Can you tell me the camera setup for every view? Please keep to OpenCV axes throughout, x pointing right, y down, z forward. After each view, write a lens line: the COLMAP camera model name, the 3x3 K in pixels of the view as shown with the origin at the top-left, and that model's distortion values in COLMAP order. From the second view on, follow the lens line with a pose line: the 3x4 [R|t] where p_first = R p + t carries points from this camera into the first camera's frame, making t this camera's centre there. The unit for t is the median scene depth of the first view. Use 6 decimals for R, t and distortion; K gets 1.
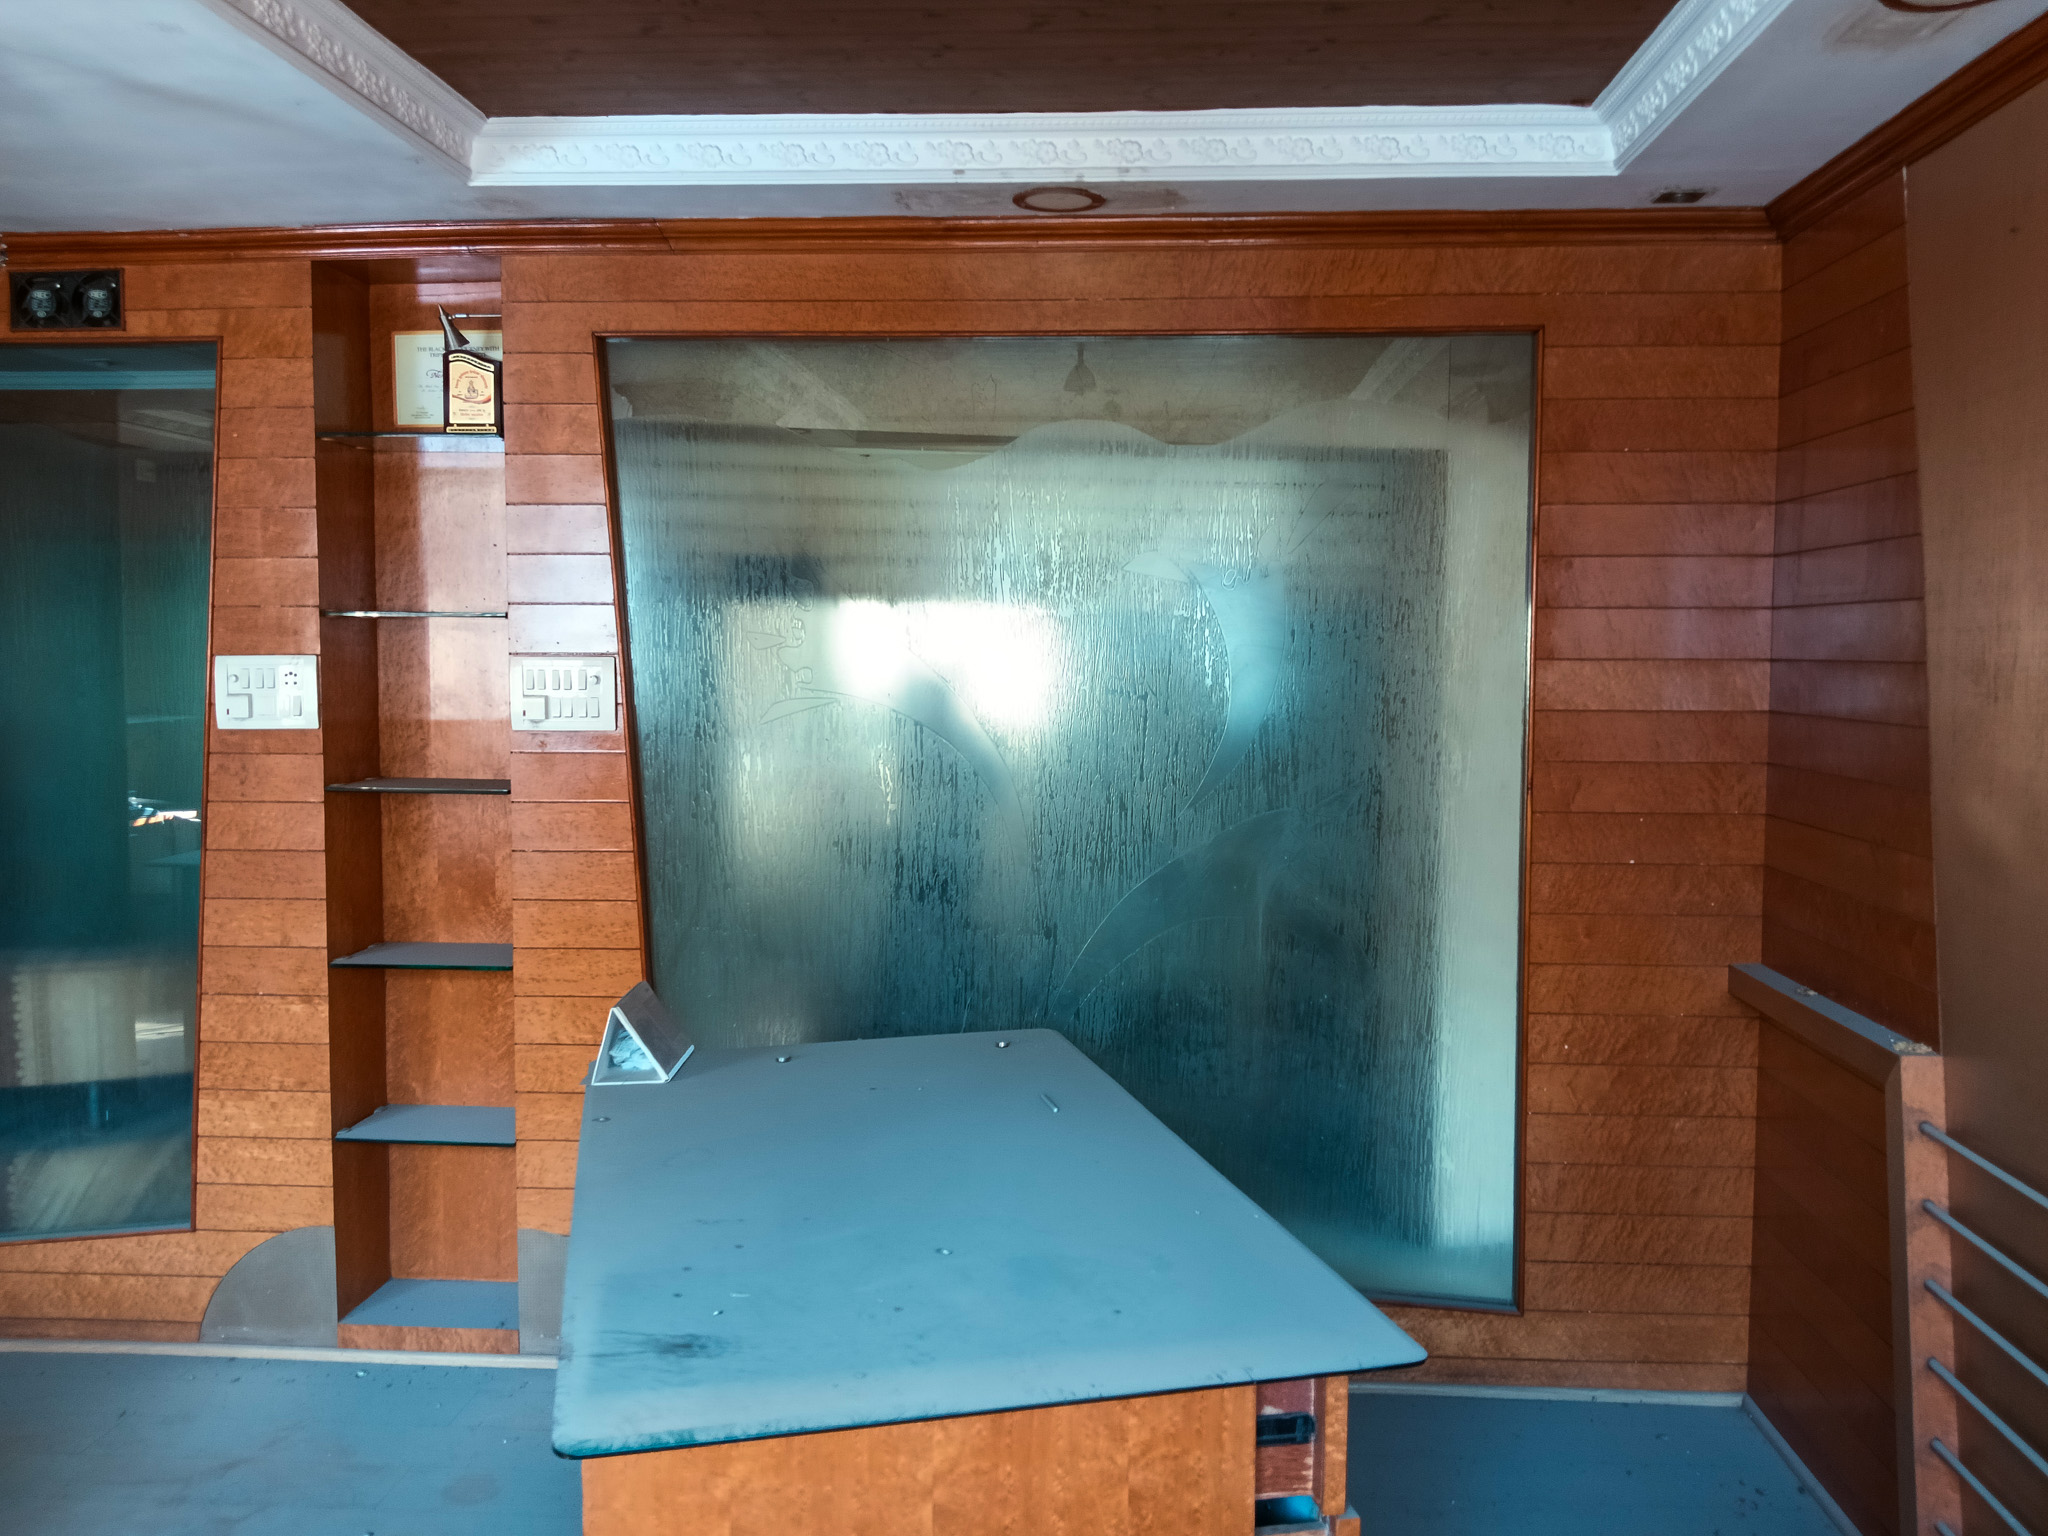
lens RADIAL K [[1600.3, 0, 1018.4], [0, 1600.3, 745.8], [0, 0, 1]] dist [0.070332, -0.142897]
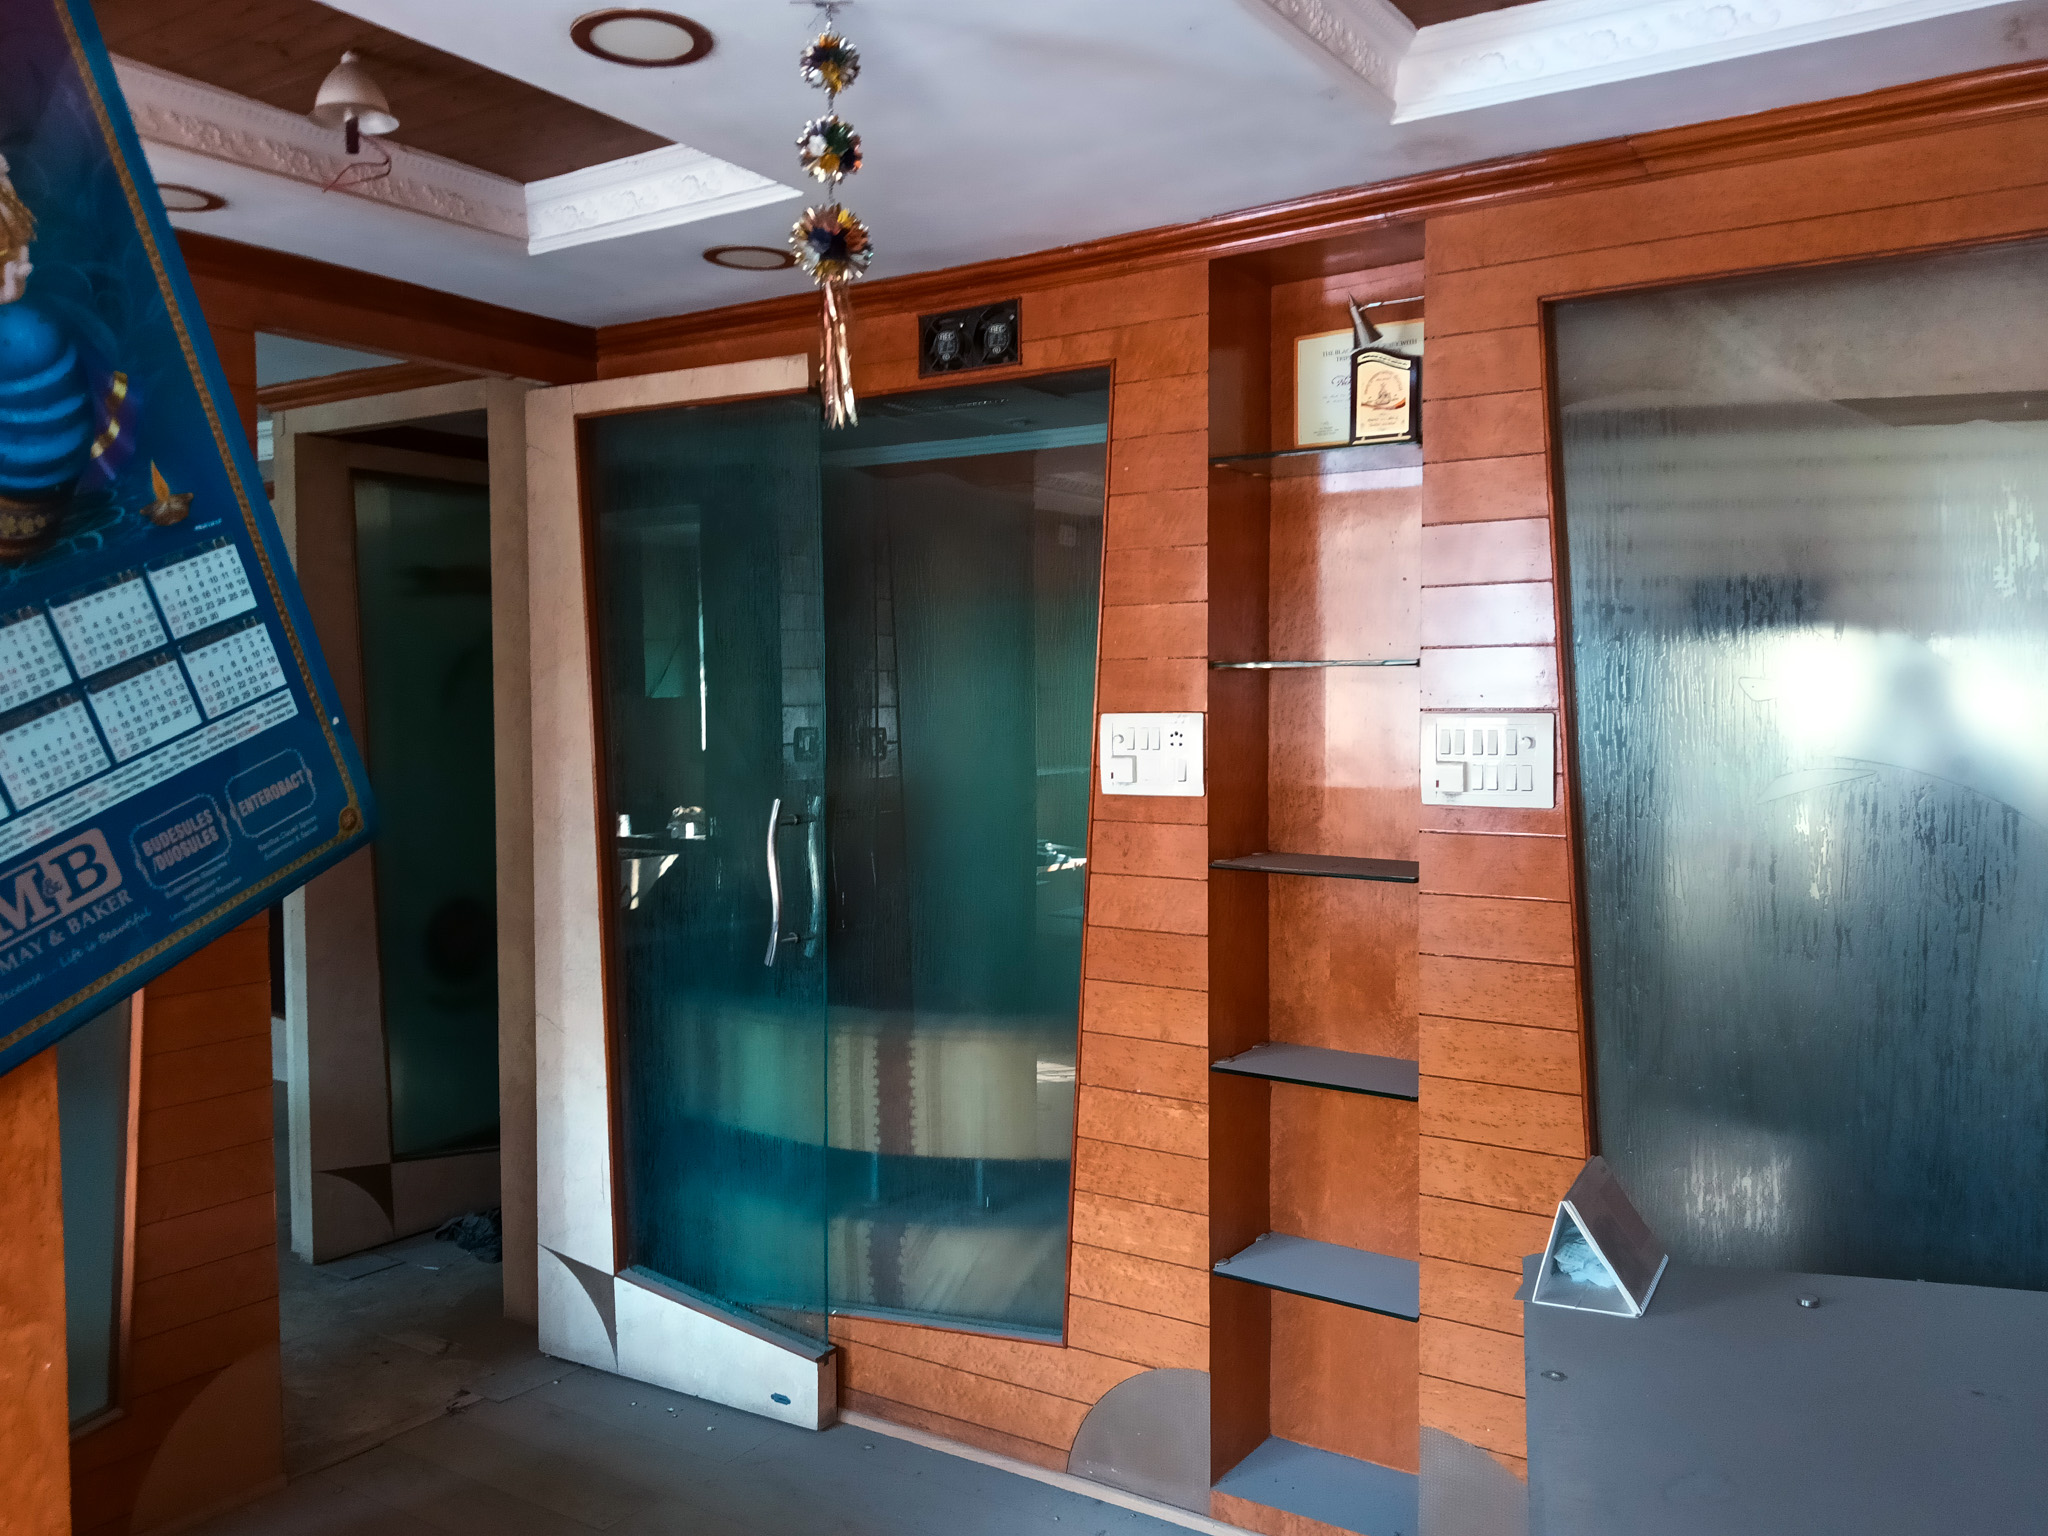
lens RADIAL K [[1625.6, 0, 1035.0], [0, 1625.6, 764.6], [0, 0, 1]] dist [0.123829, -0.277344]
pose [[0.866884, 0.013981, -0.498313, -0.073386], [-0.023877, 0.999624, -0.013491, -0.013997], [0.497937, 0.023593, 0.866892, 0.189030]]
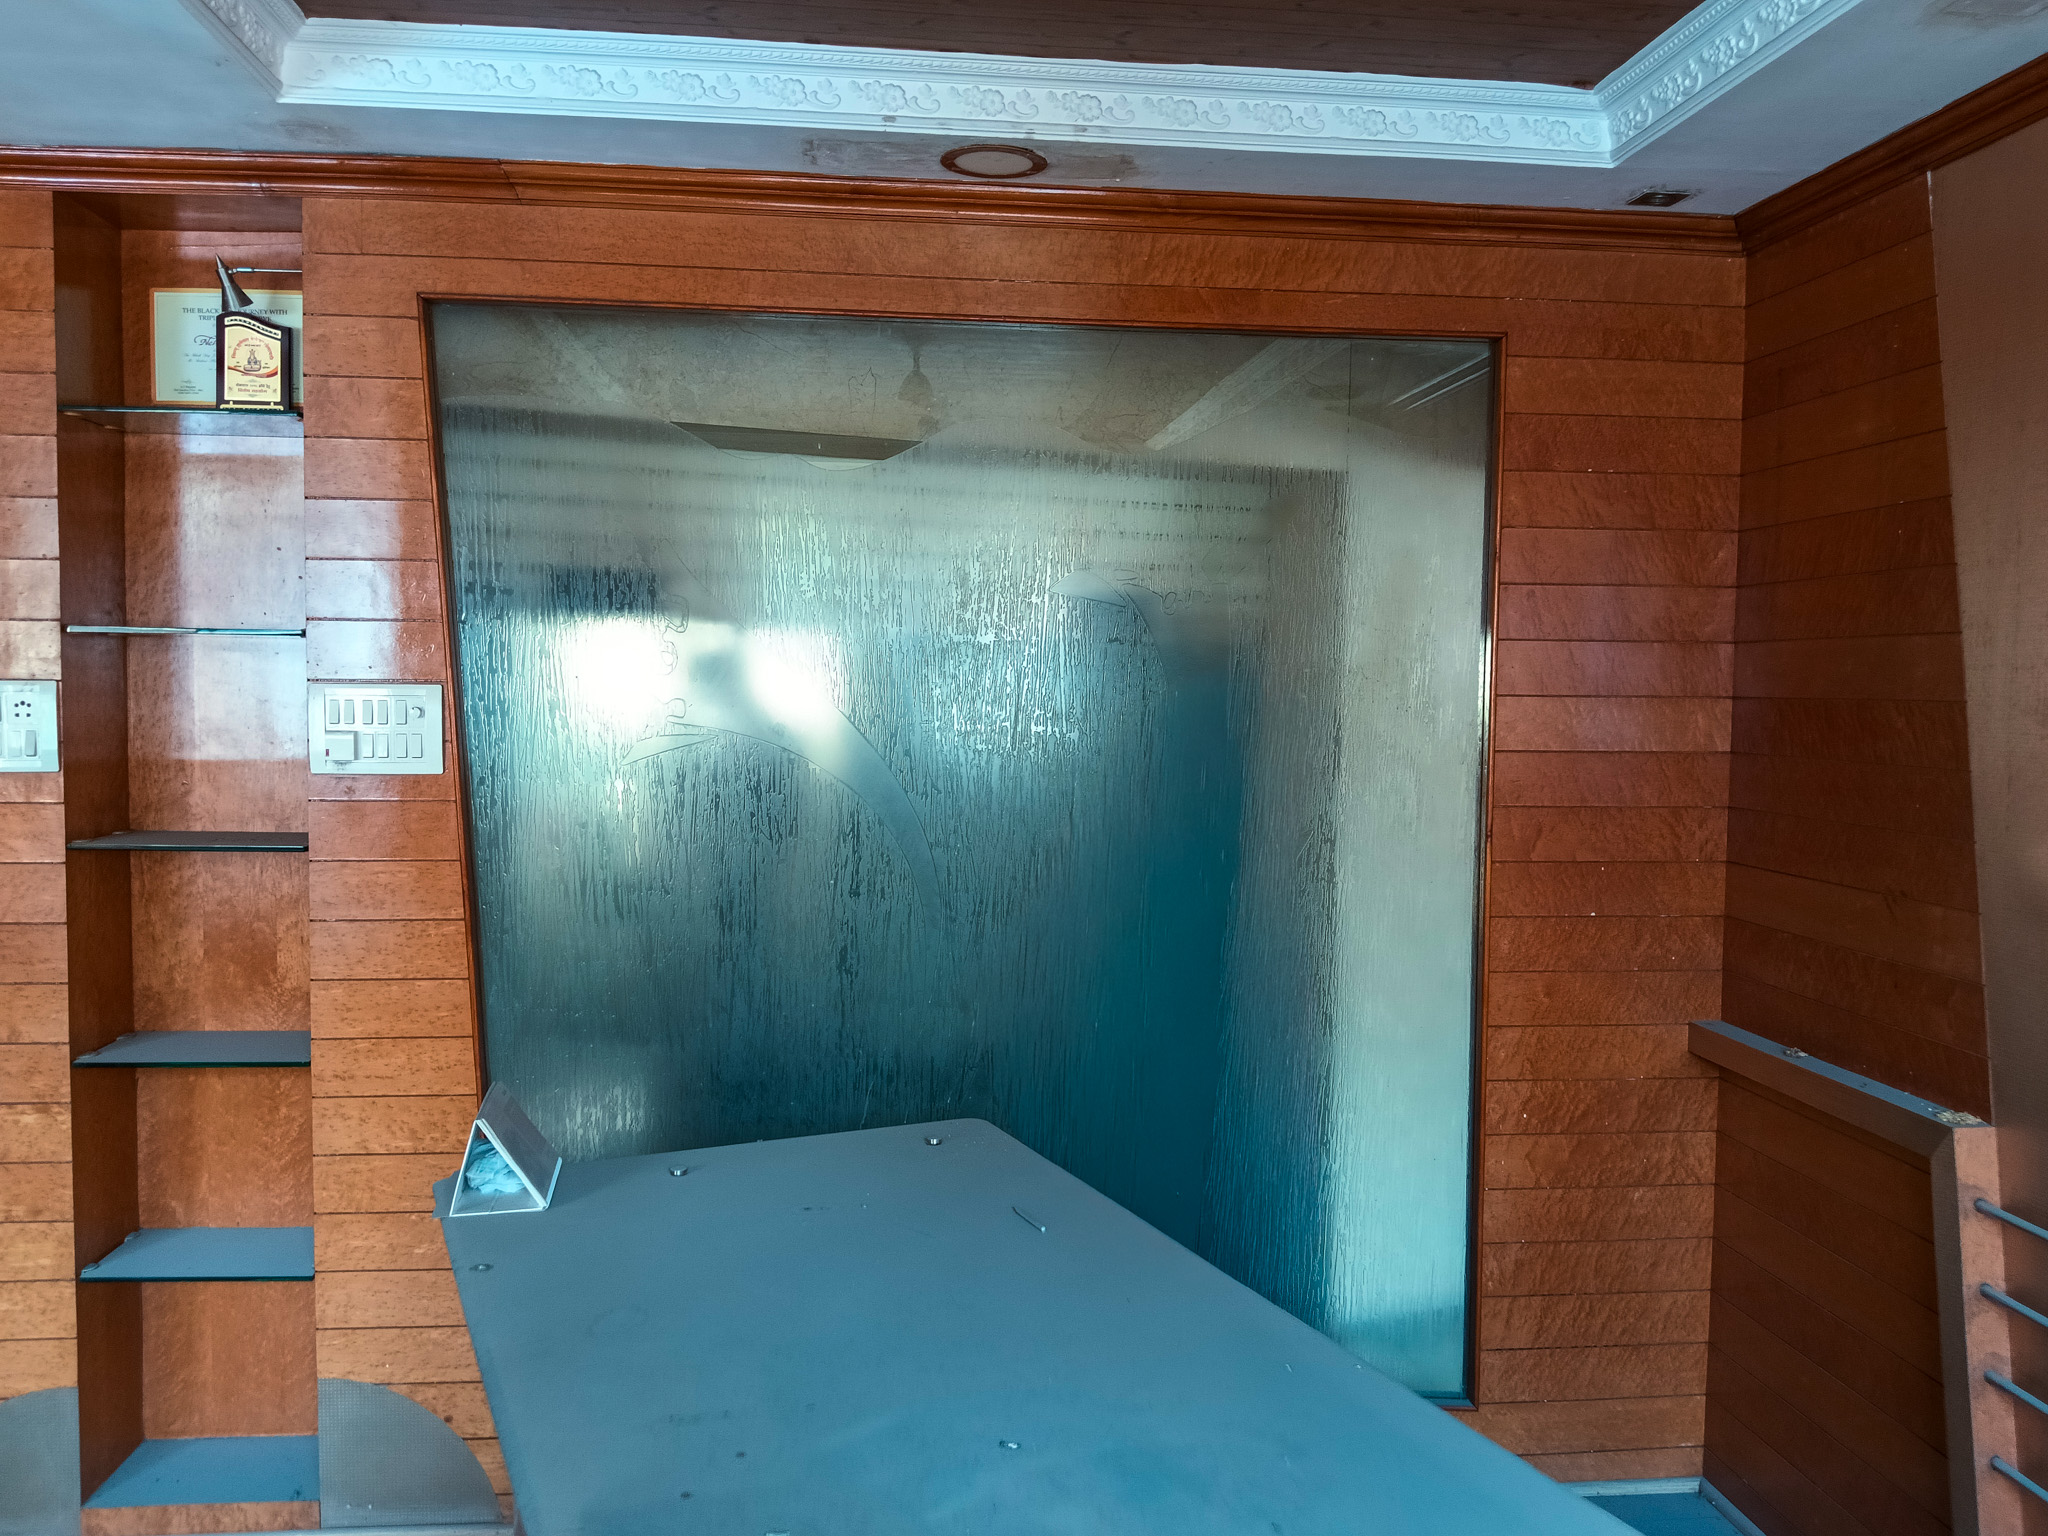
lens RADIAL K [[1633.1, 0, 1024.0], [0, 1633.1, 768.0], [0, 0, 1]] dist [0.047858, -0.106790]
pose [[0.986486, -0.000557, 0.163847, -0.093213], [0.001900, 0.999966, -0.008041, -0.004999], [-0.163837, 0.008244, 0.986453, 0.115430]]
